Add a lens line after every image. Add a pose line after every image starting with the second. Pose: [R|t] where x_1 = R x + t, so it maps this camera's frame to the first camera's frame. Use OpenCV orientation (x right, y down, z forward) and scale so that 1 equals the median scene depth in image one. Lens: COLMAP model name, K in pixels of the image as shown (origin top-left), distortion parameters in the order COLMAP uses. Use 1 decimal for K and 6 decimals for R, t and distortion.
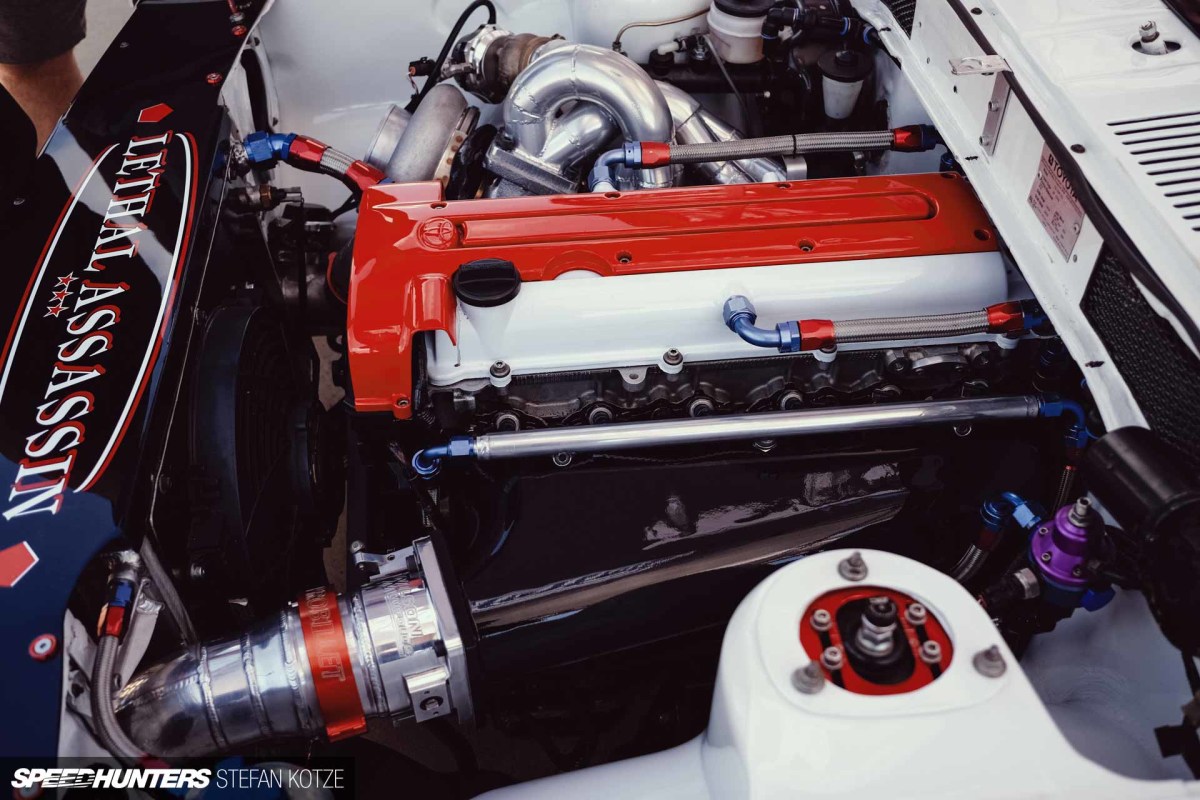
lens RADIAL K [[1139.1, 0, 600.0], [0, 1139.1, 400.0], [0, 0, 1]] dist [-0.130556, 0.284545]
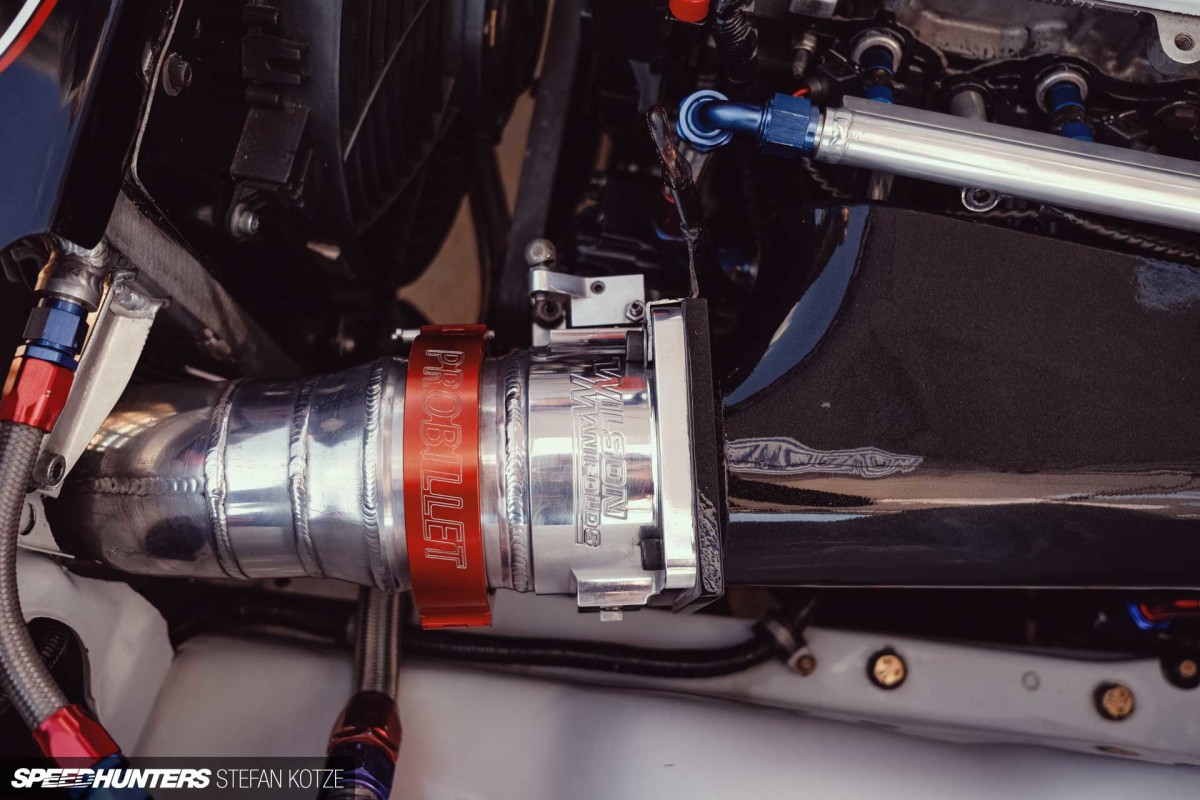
lens RADIAL K [[1139.1, 0, 600.0], [0, 1139.1, 400.0], [0, 0, 1]] dist [-0.130556, 0.284545]
pose [[0.955697, 0.289901, -0.051007, -0.152906], [-0.221688, 0.822877, 0.523190, -0.102112], [0.193645, -0.488703, 0.850688, 0.567777]]
